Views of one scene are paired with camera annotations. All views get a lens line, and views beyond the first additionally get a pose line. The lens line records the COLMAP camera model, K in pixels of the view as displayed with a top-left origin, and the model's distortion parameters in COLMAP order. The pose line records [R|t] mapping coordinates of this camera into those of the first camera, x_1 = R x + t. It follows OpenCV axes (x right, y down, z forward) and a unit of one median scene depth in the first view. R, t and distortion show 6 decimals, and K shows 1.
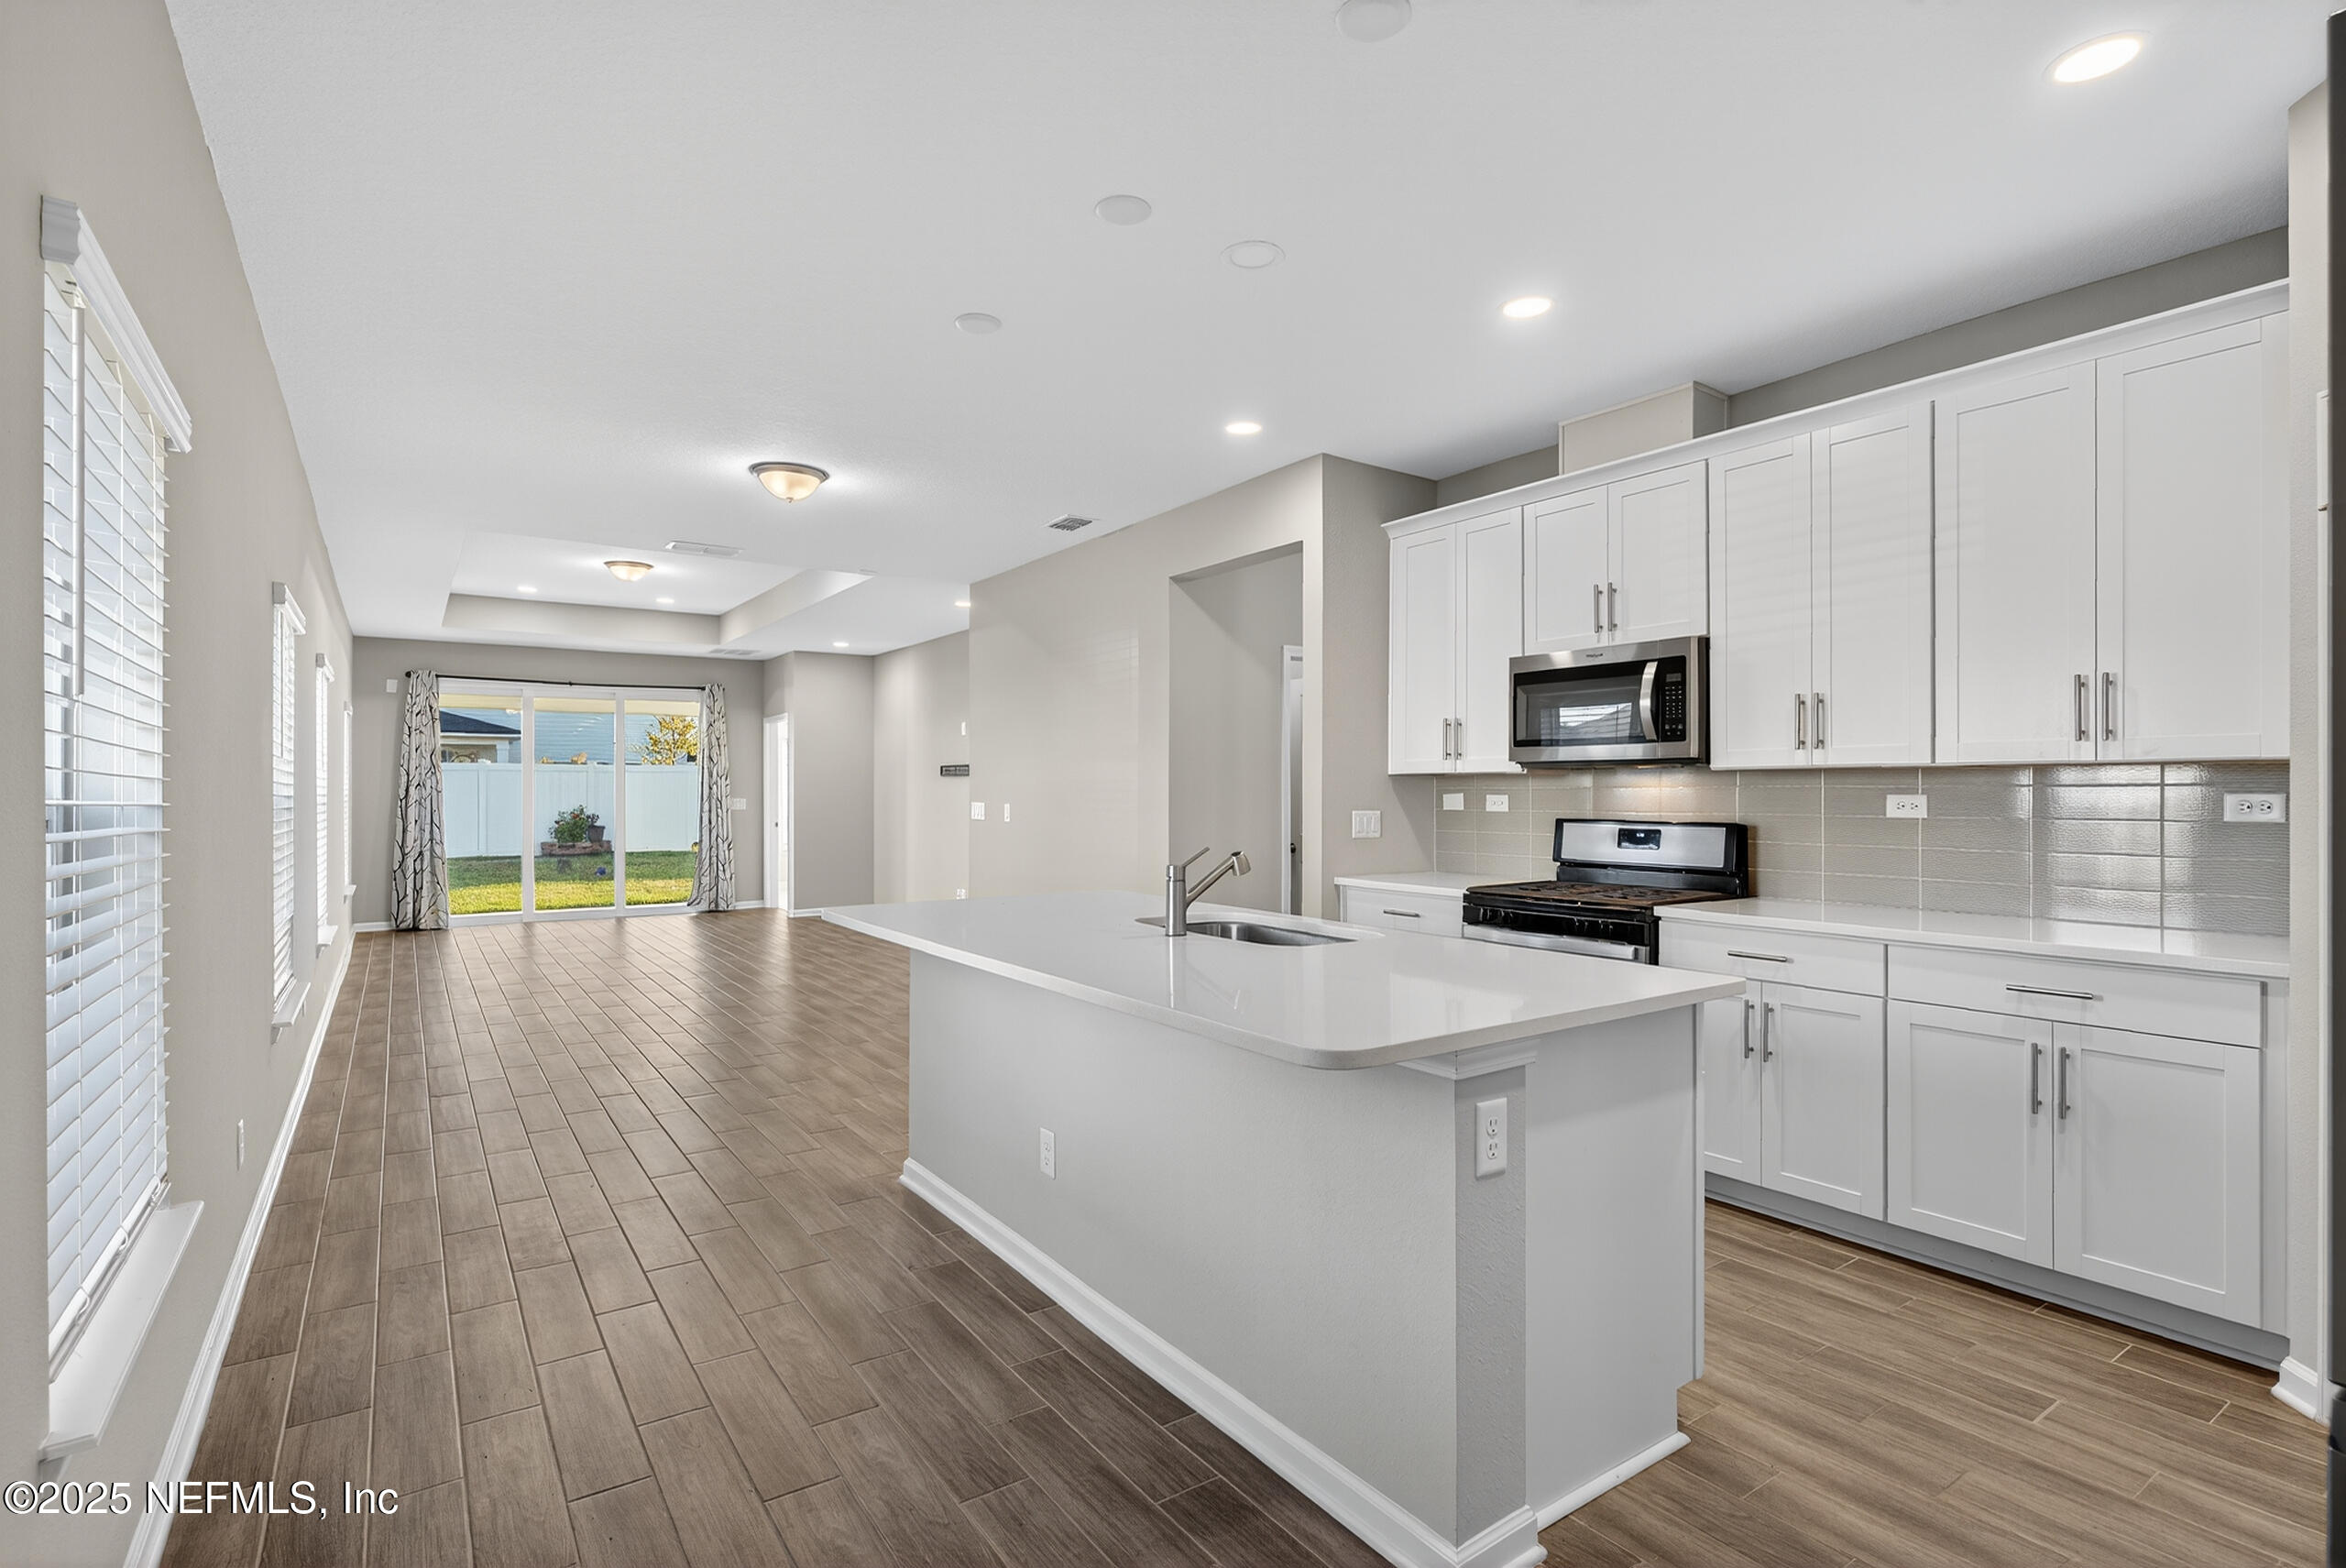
lens RADIAL K [[1161.6, 0, 1167.4], [0, 1161.6, 789.9], [0, 0, 1]] dist [-0.001345, 0.054524]
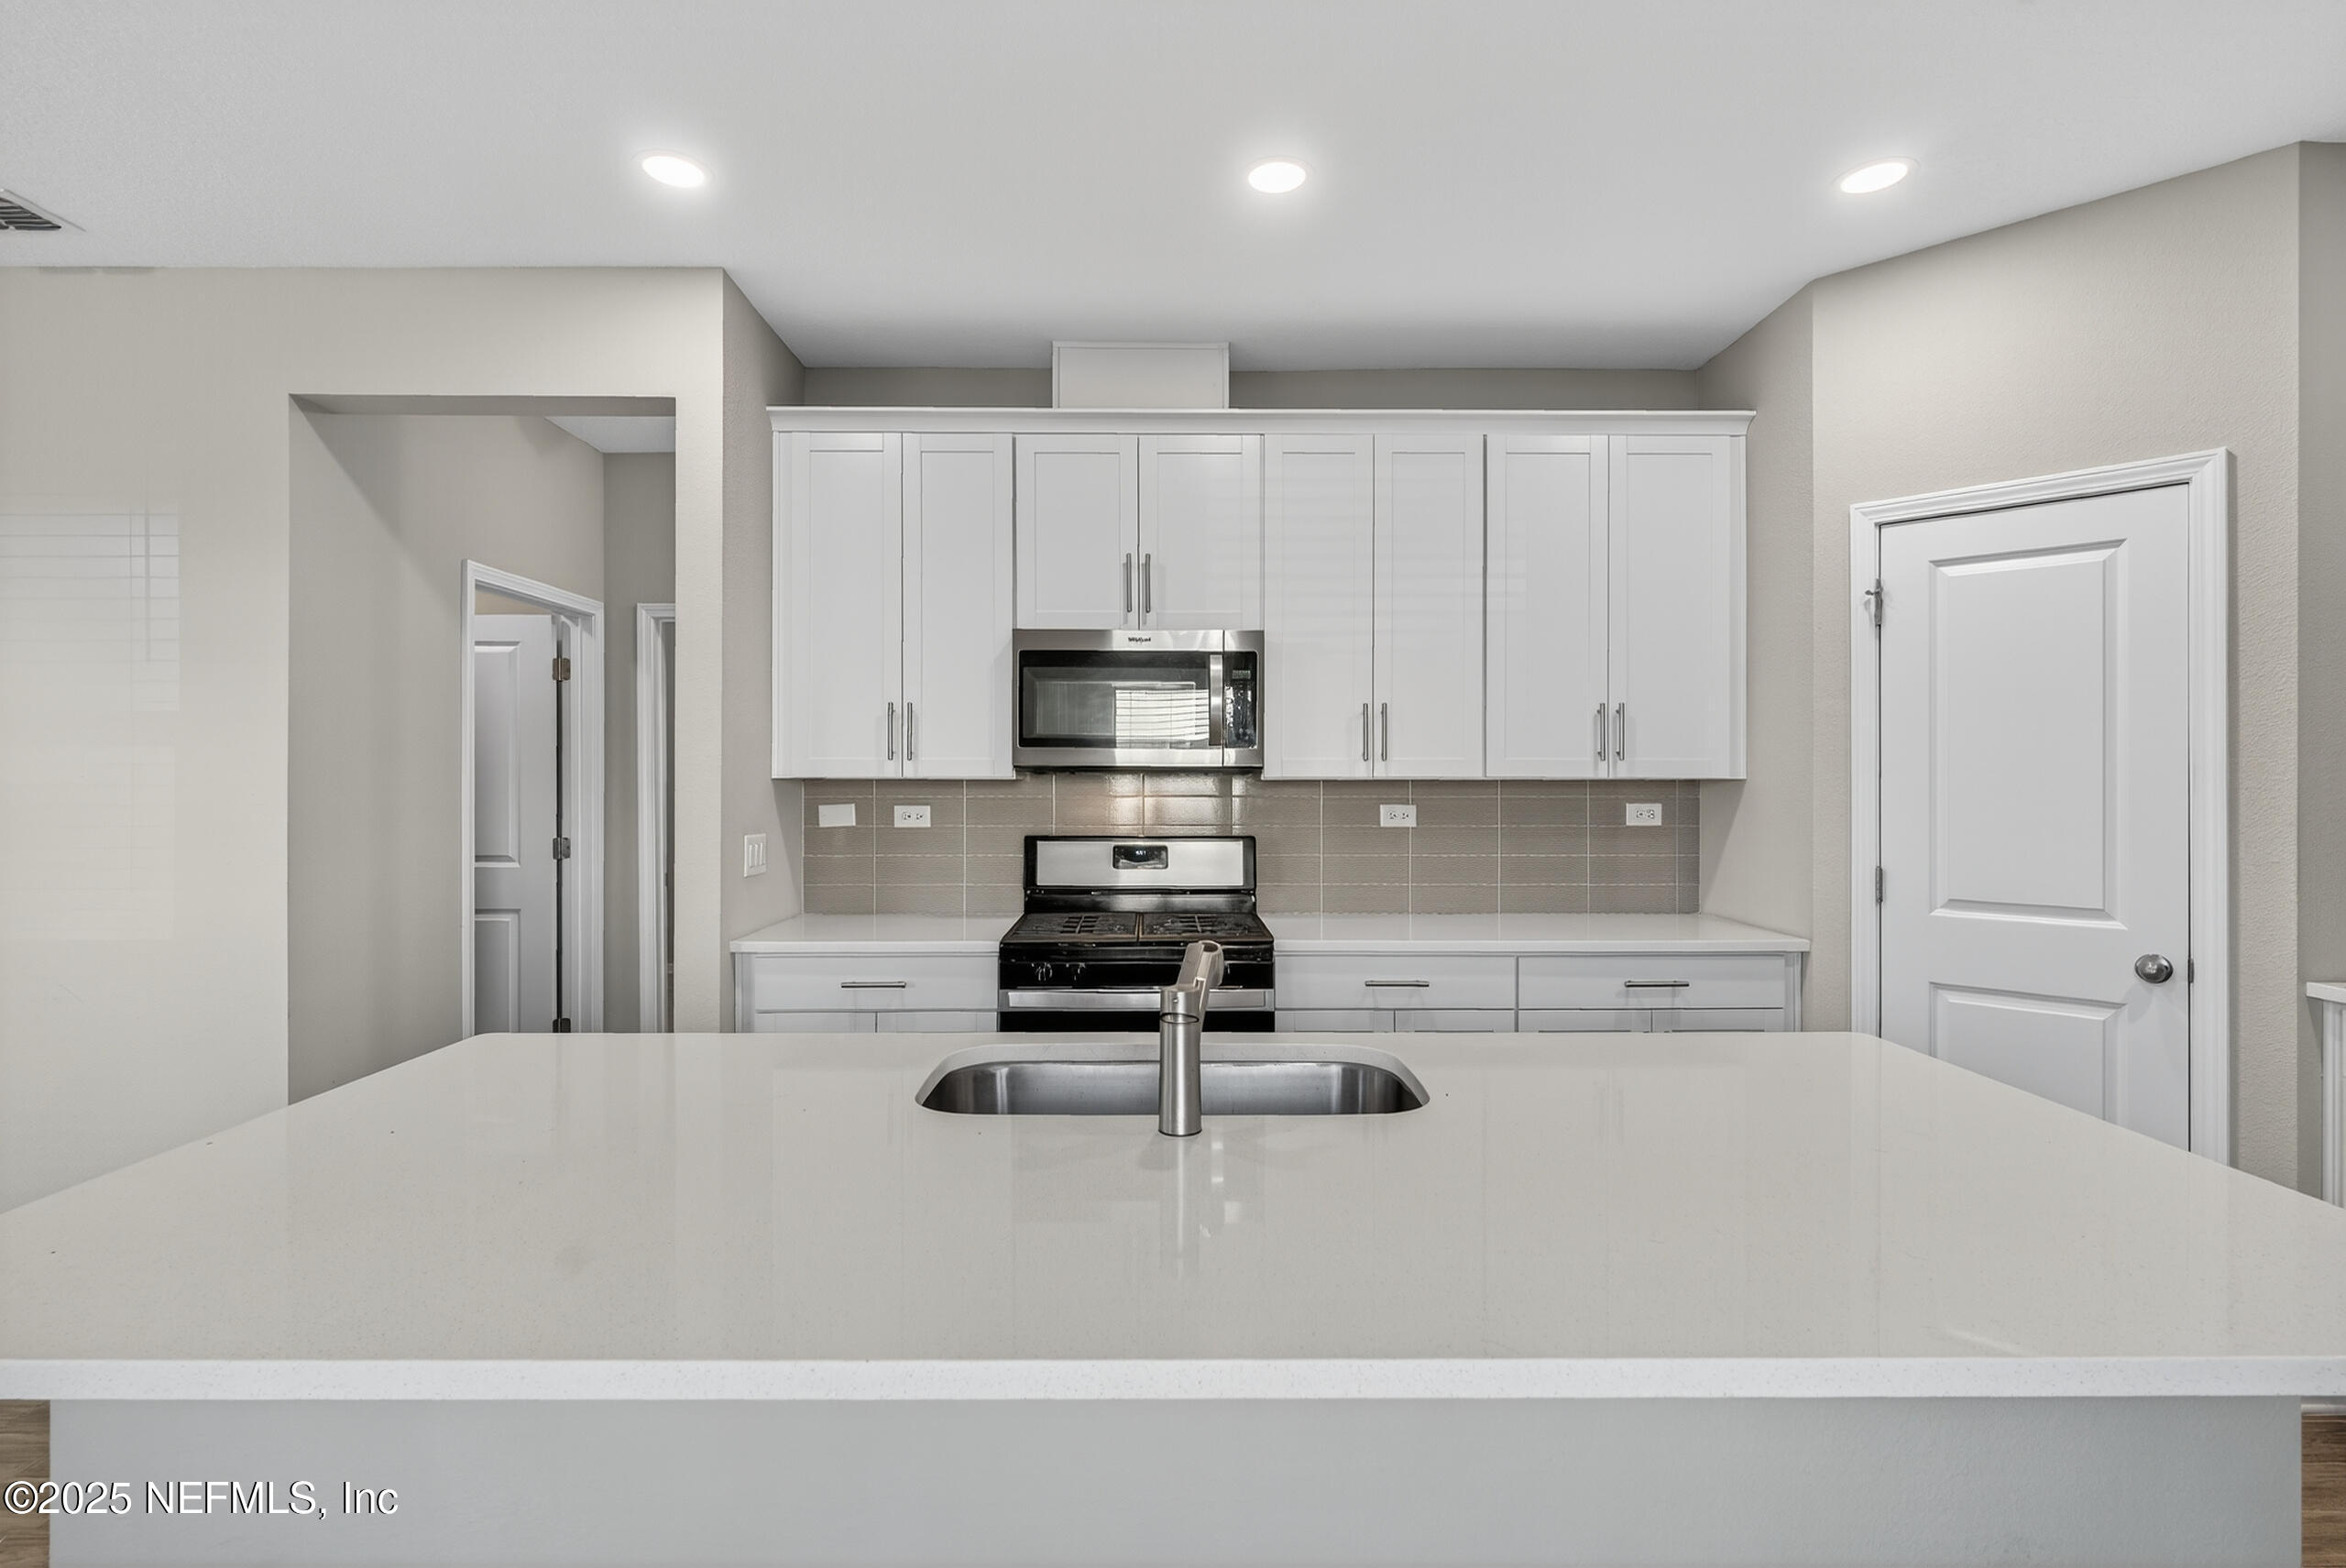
lens RADIAL K [[1184.0, 0, 1172.3], [0, 1184.0, 837.8], [0, 0, 1]] dist [0.000808, -0.000241]
pose [[0.540490, -0.027618, 0.840897, -0.314560], [-0.000196, 0.999457, 0.032951, -0.001321], [-0.841350, -0.017975, 0.540191, 0.491423]]
